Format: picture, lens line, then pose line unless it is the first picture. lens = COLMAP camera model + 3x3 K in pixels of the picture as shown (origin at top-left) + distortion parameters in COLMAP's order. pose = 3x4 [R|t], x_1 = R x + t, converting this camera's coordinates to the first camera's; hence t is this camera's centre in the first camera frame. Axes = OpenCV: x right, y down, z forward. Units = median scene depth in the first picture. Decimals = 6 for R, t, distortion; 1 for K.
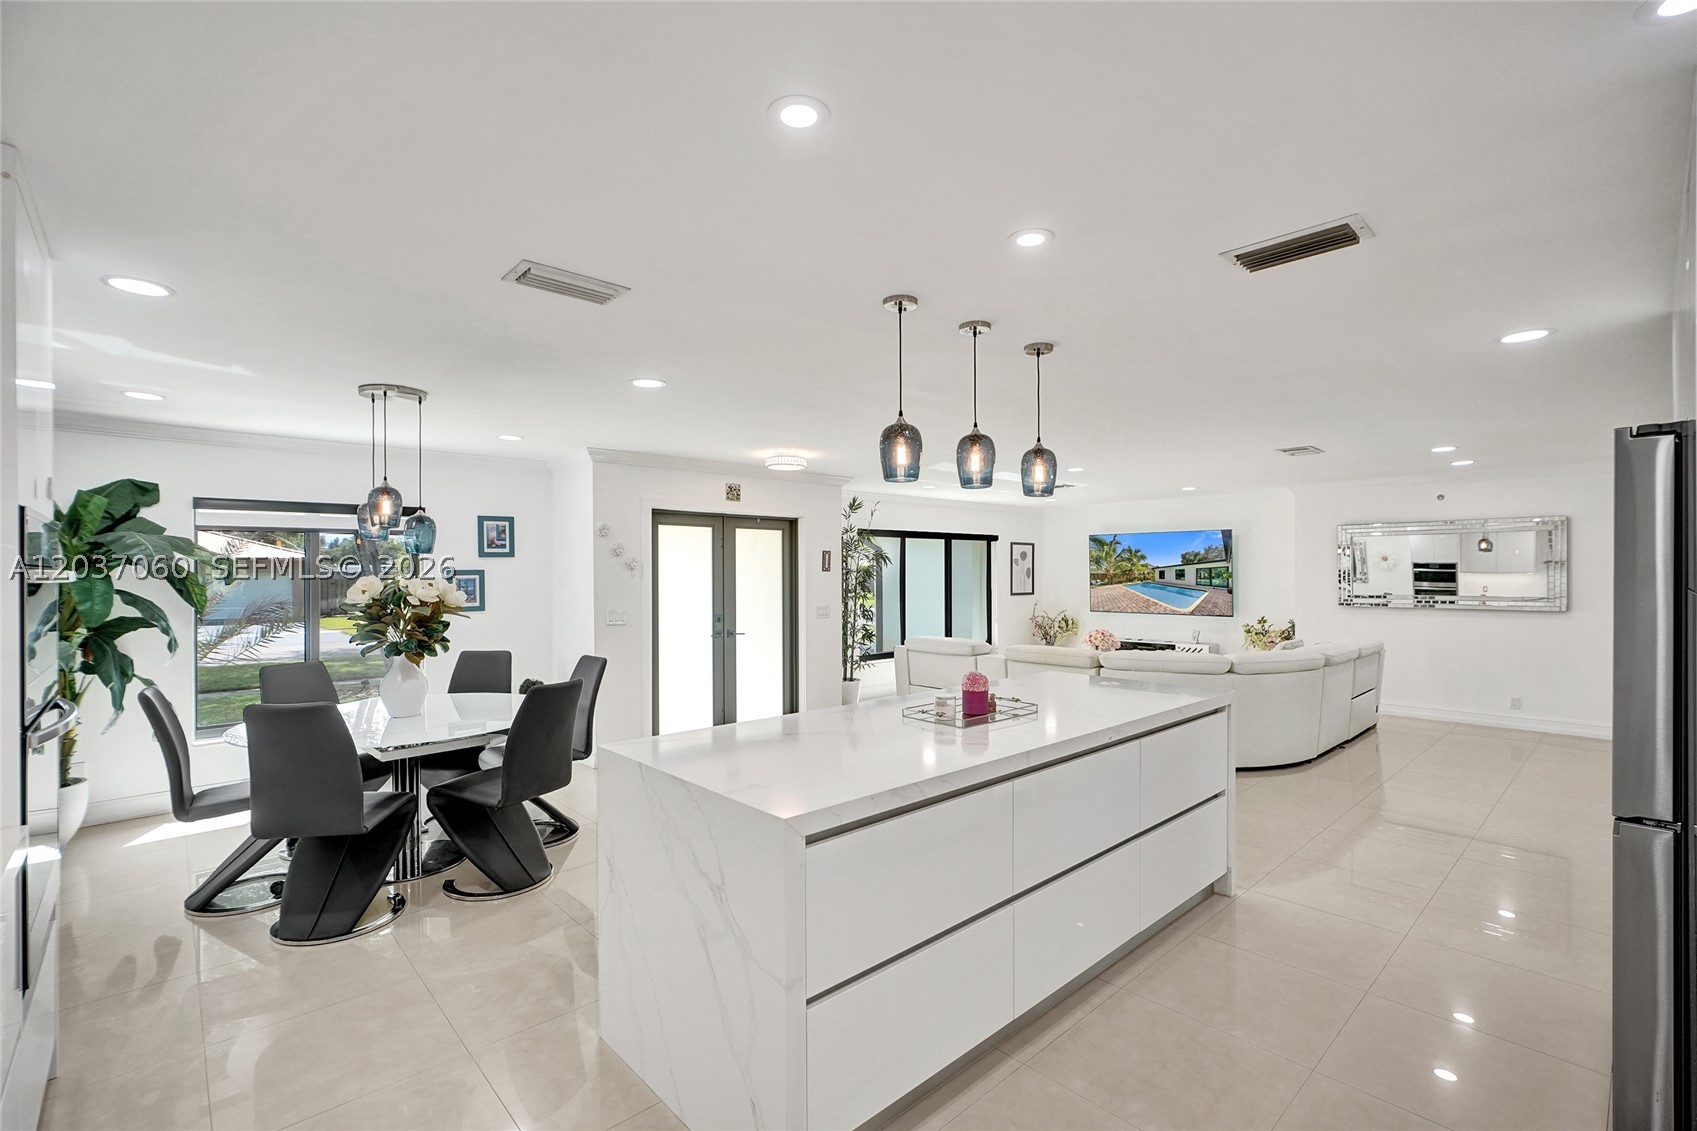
lens RADIAL K [[751.7, 0, 846.7], [0, 751.7, 573.5], [0, 0, 1]] dist [-0.007451, 0.000497]
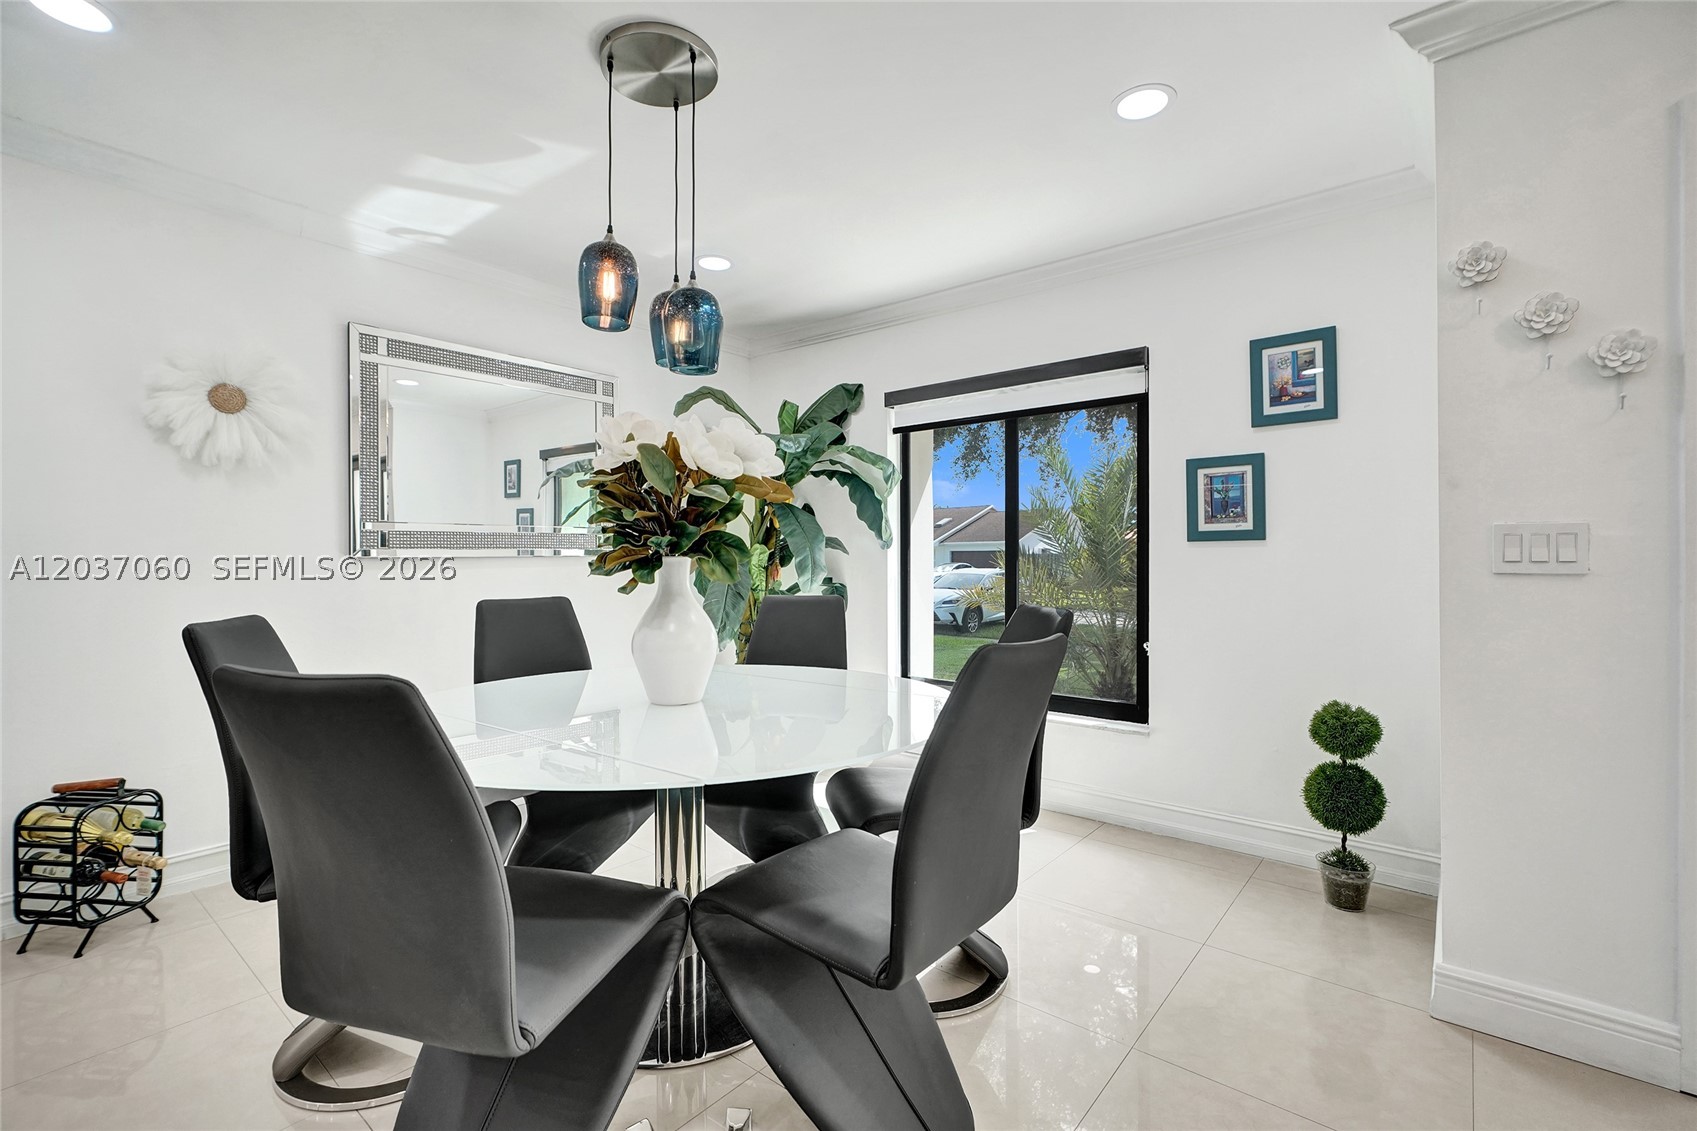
lens RADIAL K [[762.6, 0, 854.3], [0, 762.6, 556.2], [0, 0, 1]] dist [-0.011860, 0.000391]
pose [[0.141466, 0.000697, -0.989943, -0.044546], [-0.000716, 1.000000, 0.000602, 0.058697], [0.989943, 0.000624, 0.141466, 0.660489]]
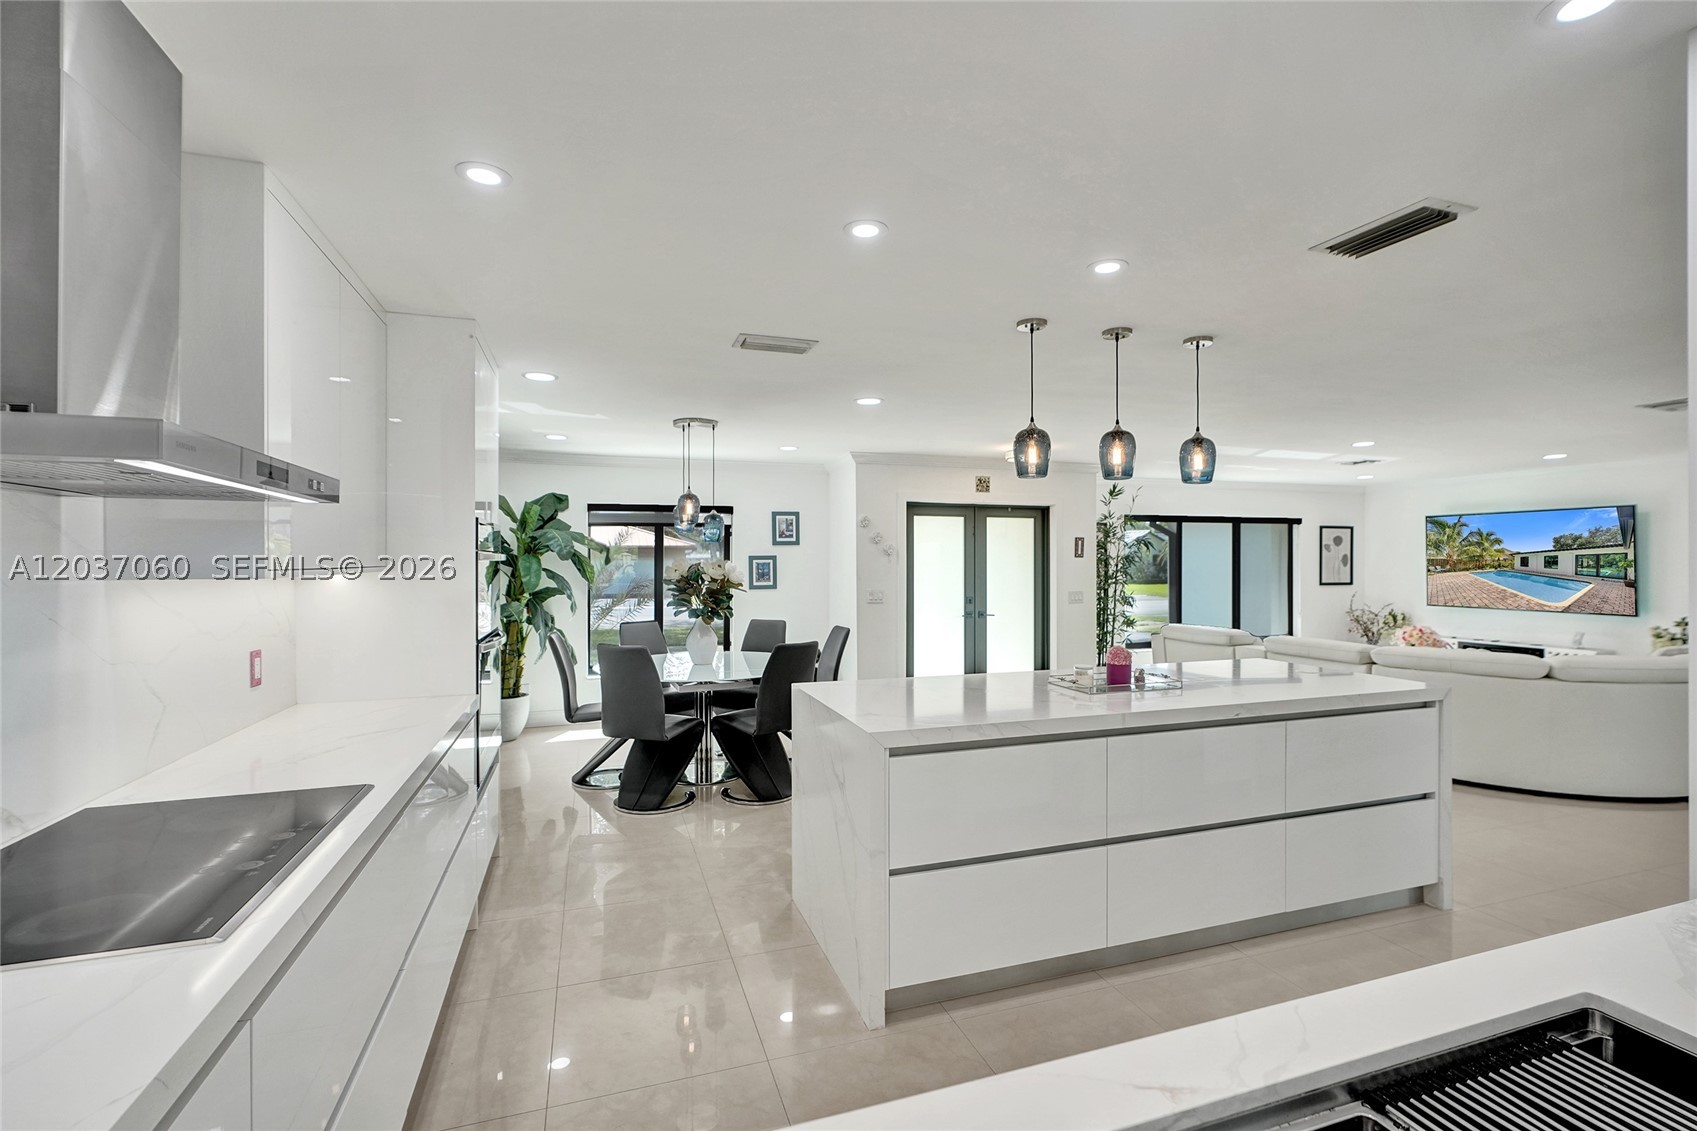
lens RADIAL K [[753.0, 0, 842.5], [0, 753.0, 562.8], [0, 0, 1]] dist [-0.011003, -0.000527]
pose [[0.910321, 0.004287, -0.413880, 0.124011], [-0.003302, 0.999990, 0.003095, 0.002782], [0.413889, -0.001451, 0.910326, -0.078140]]
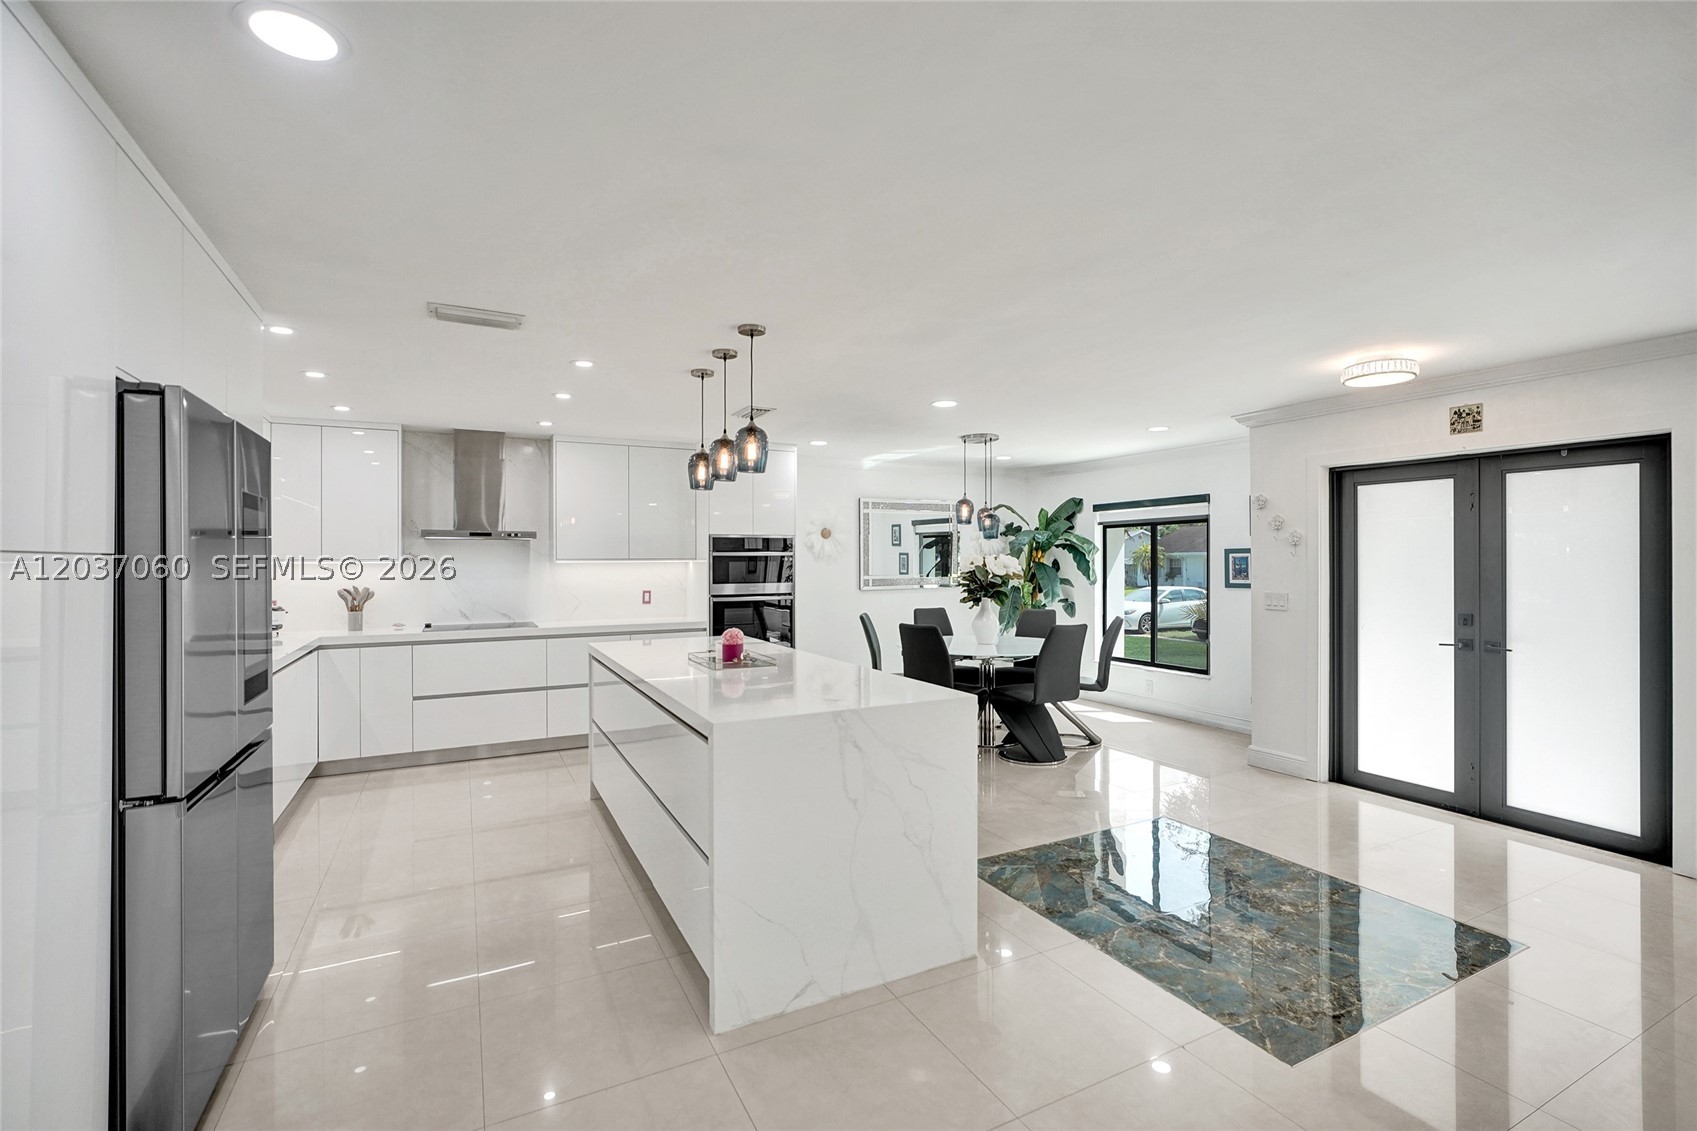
lens RADIAL K [[762.6, 0, 854.3], [0, 762.6, 556.2], [0, 0, 1]] dist [-0.011860, 0.000391]
pose [[-0.264399, 0.000677, -0.964413, 0.637603], [0.003307, 0.999995, -0.000205, 0.004608], [0.964408, -0.003244, -0.264399, 0.729679]]
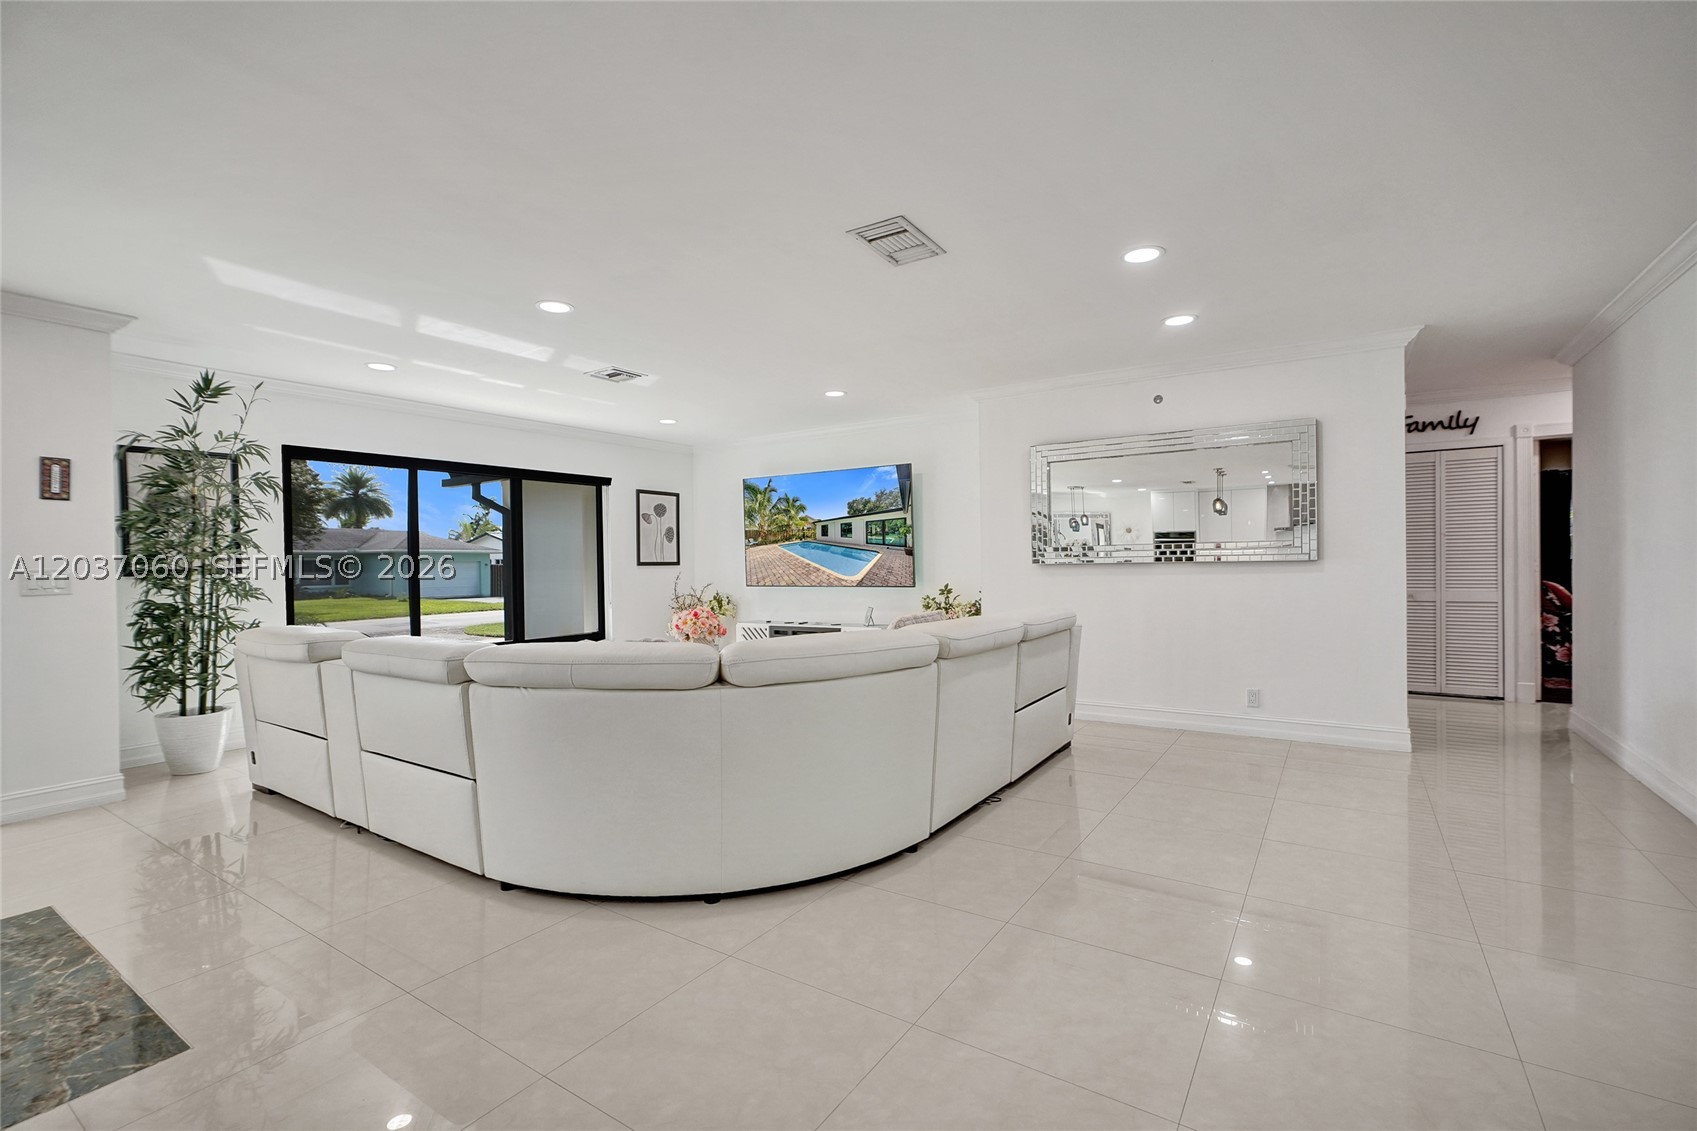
lens RADIAL K [[733.3, 0, 835.8], [0, 733.3, 561.0], [0, 0, 1]] dist [0.014203, 0.000019]
pose [[0.976027, -0.009221, 0.217454, 0.438381], [0.011321, 0.999900, -0.008416, 0.056825], [-0.217355, 0.010676, 0.976034, 0.496651]]
